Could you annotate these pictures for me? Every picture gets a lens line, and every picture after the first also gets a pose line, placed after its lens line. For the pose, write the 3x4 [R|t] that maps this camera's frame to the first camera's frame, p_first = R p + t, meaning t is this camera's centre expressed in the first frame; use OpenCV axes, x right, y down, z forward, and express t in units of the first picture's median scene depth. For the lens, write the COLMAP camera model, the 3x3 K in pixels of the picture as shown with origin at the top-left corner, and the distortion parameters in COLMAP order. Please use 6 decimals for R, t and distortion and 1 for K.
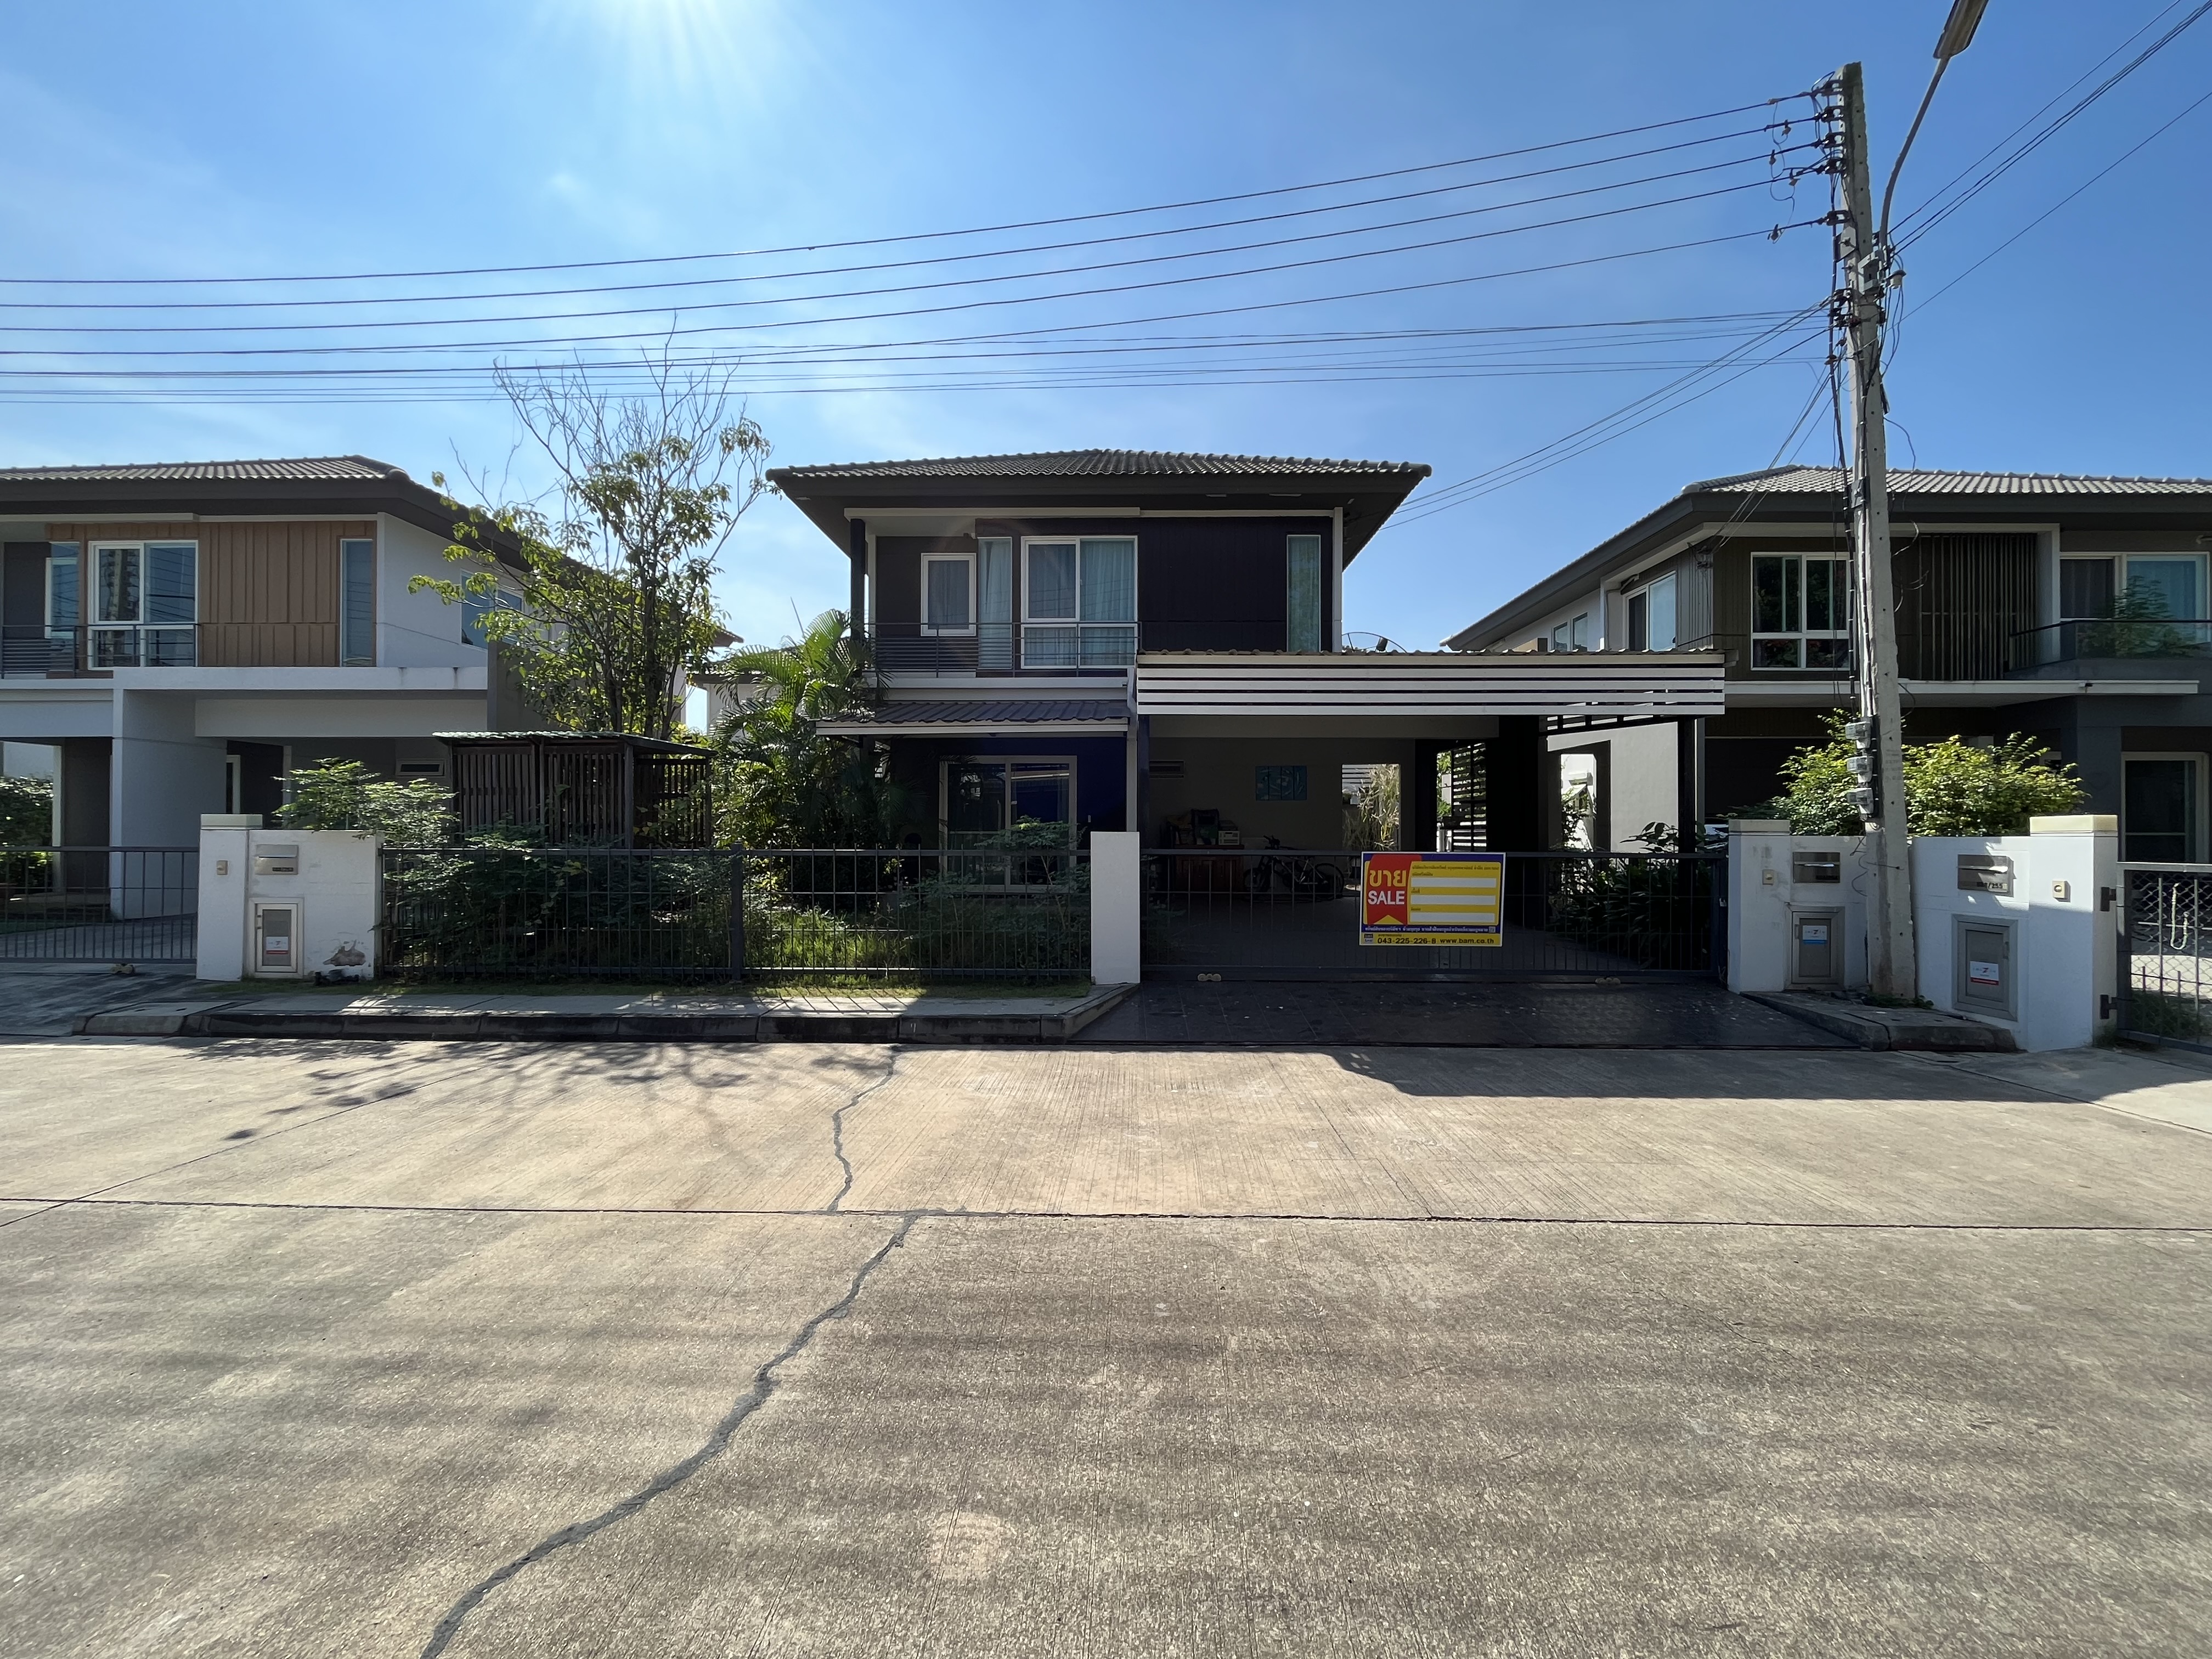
lens RADIAL K [[899.4, 0, 1108.4], [0, 899.4, 831.3], [0, 0, 1]] dist [-0.003196, 0.000004]
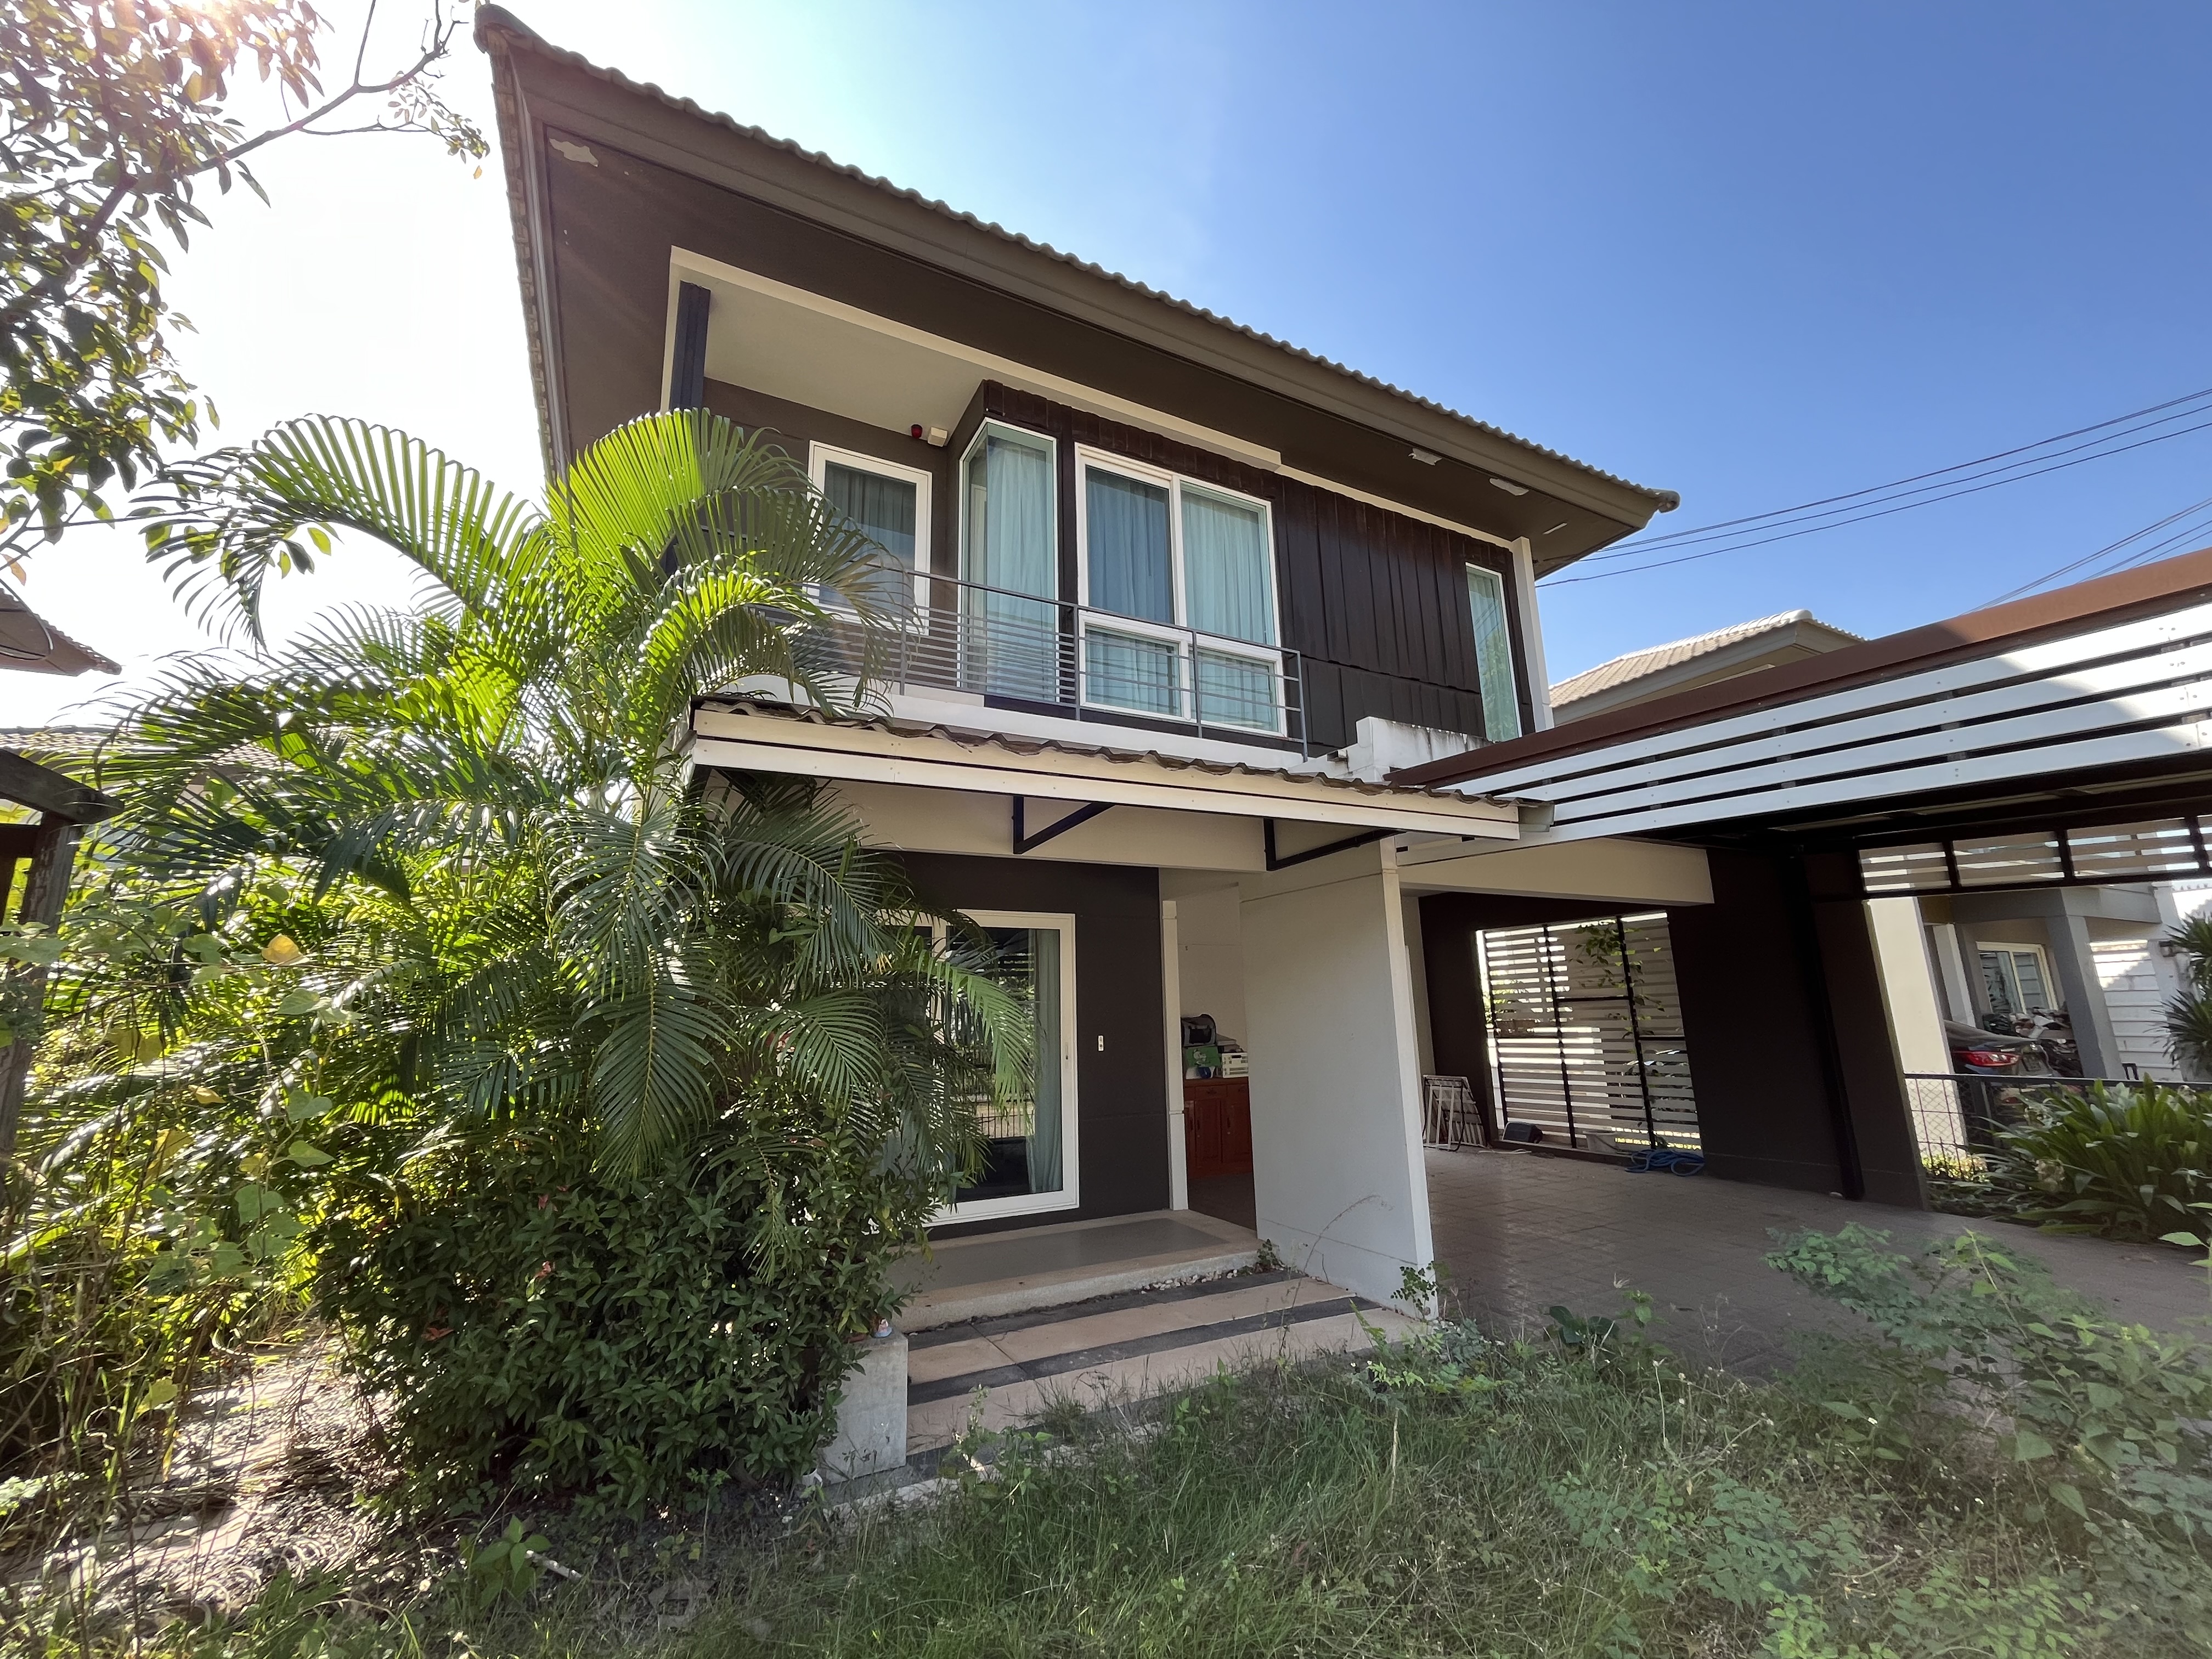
lens RADIAL K [[899.4, 0, 1108.4], [0, 899.4, 831.3], [0, 0, 1]] dist [-0.003196, 0.000004]
pose [[0.875942, 0.078308, 0.476018, -0.472044], [0.024626, 0.978193, -0.206234, -0.047589], [-0.481787, 0.192372, 0.854912, 1.012950]]
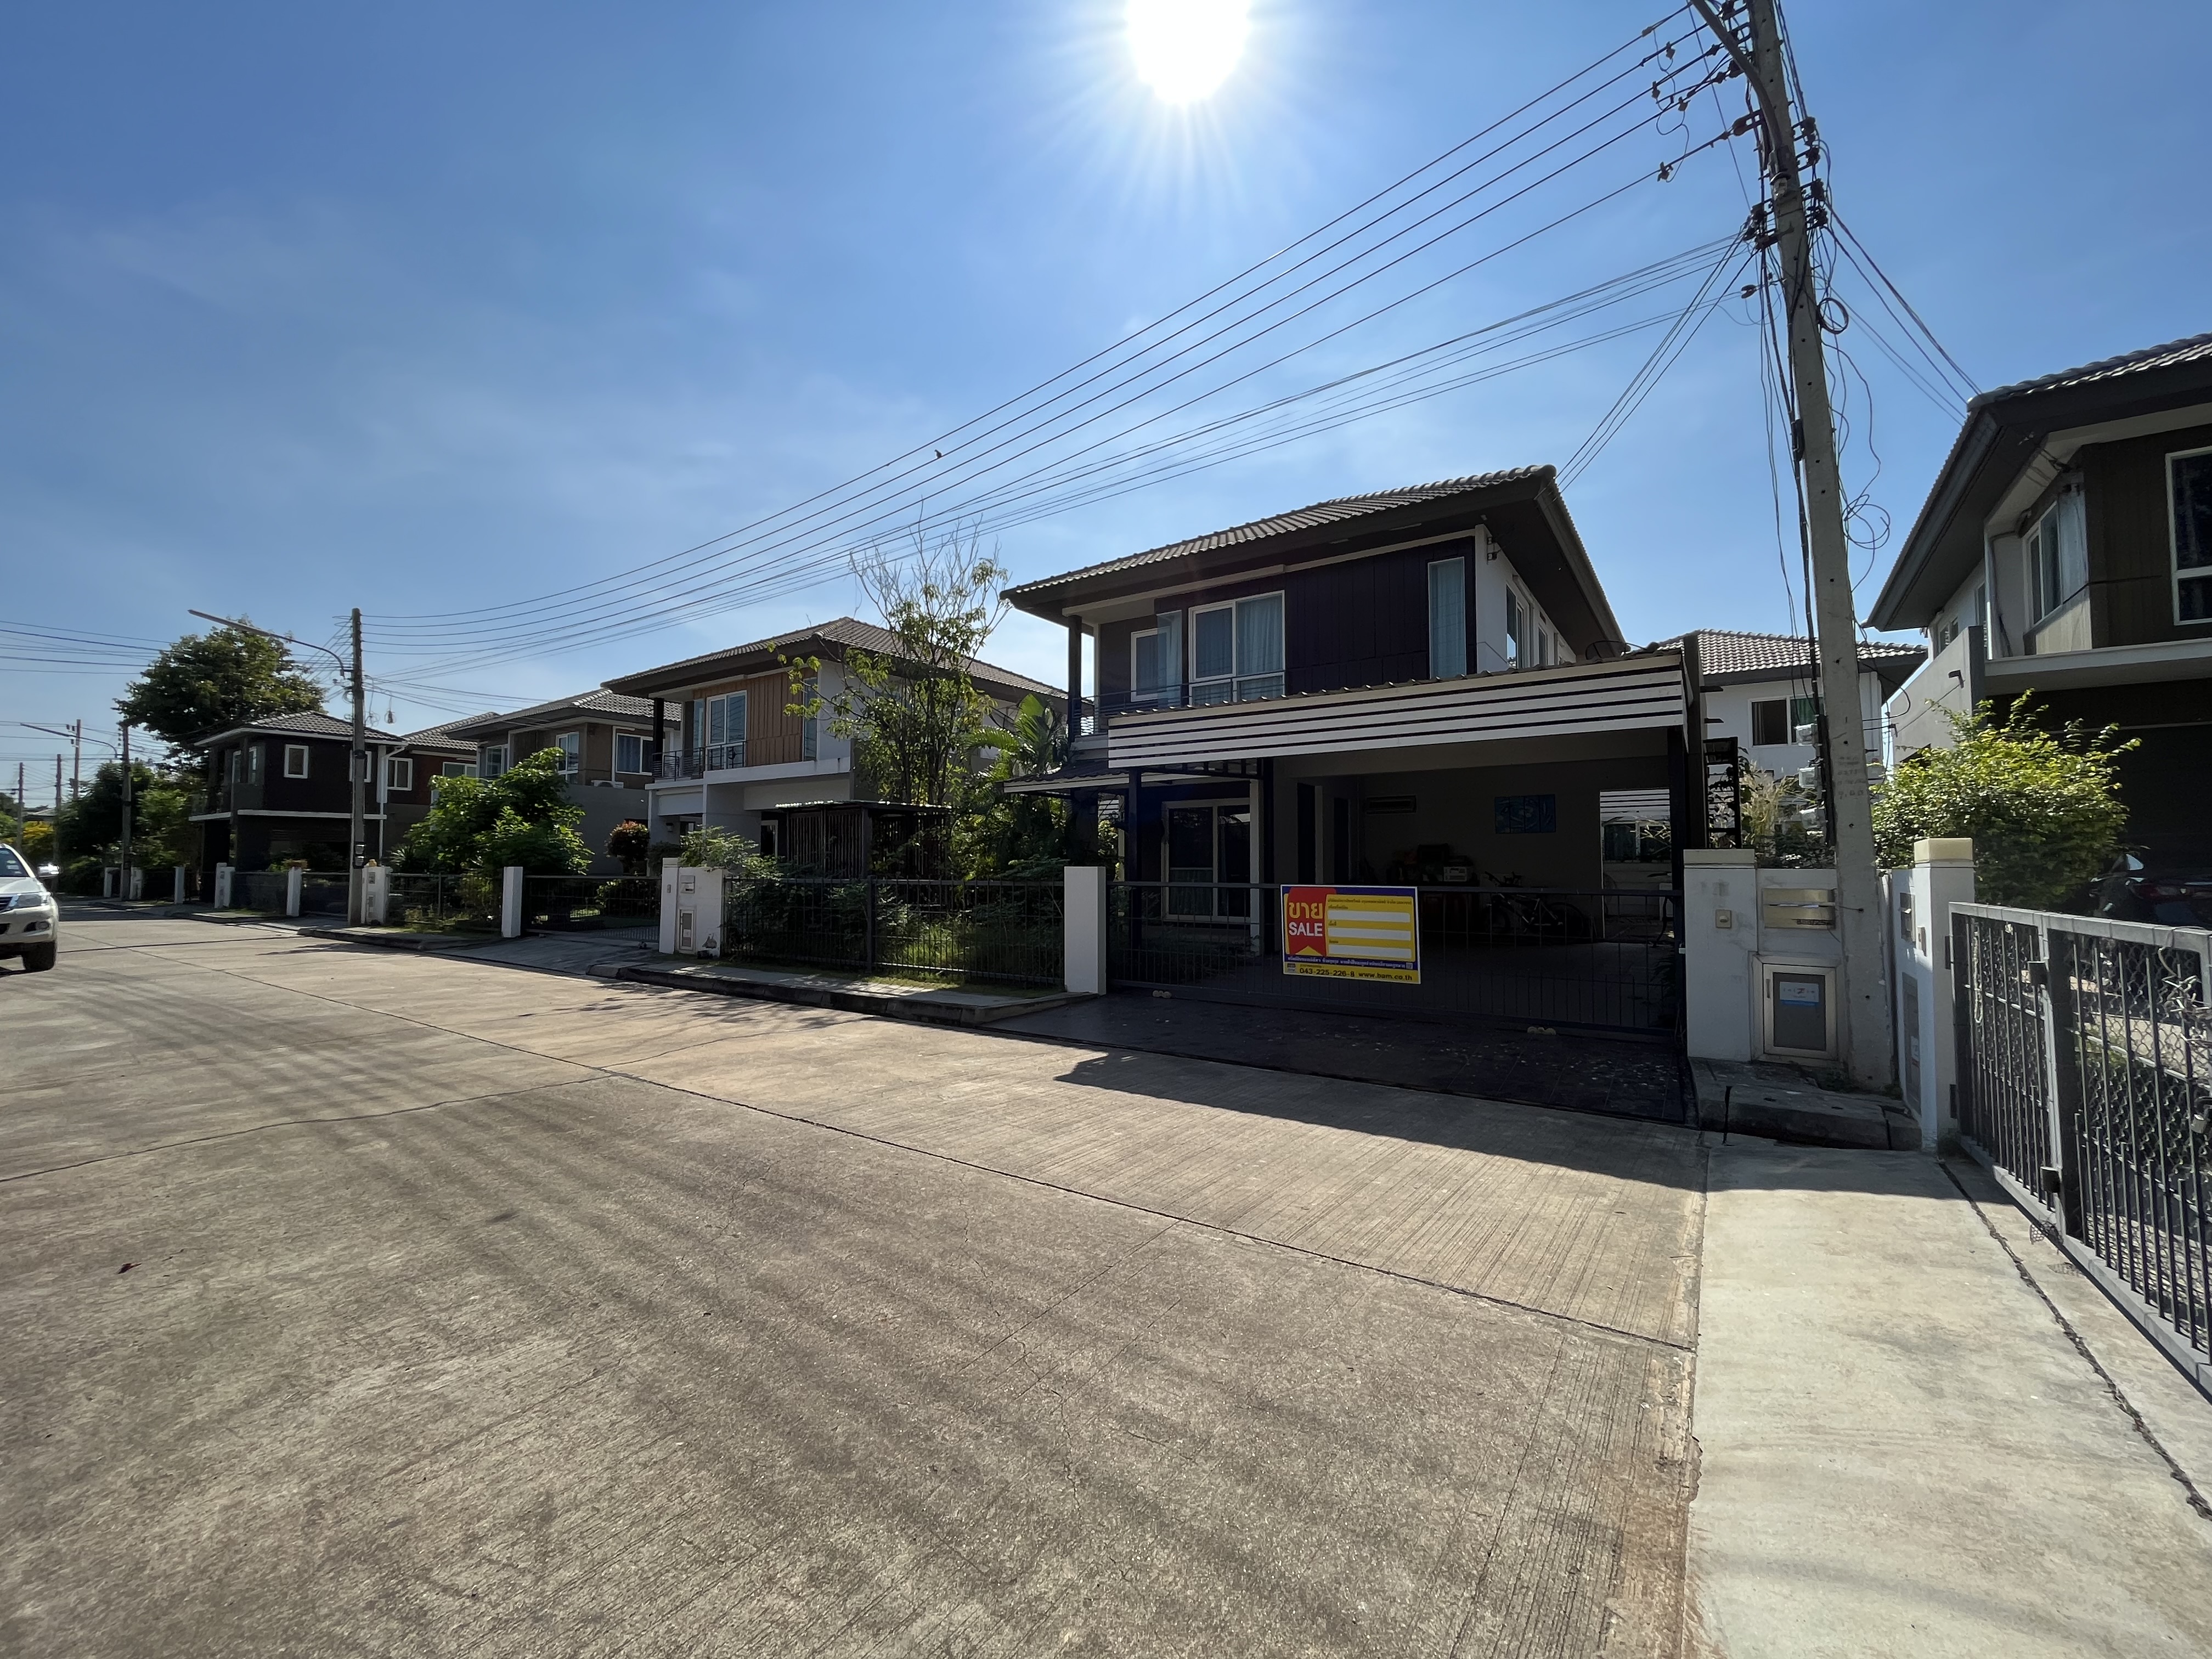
lens RADIAL K [[902.0, 0, 1106.0], [0, 902.0, 829.5], [0, 0, 1]] dist [-0.002180, -0.000167]
pose [[0.833550, -0.025337, -0.551862, 0.711646], [0.000592, 0.998988, -0.044972, 0.005684], [0.552443, 0.037160, 0.832722, 0.002139]]
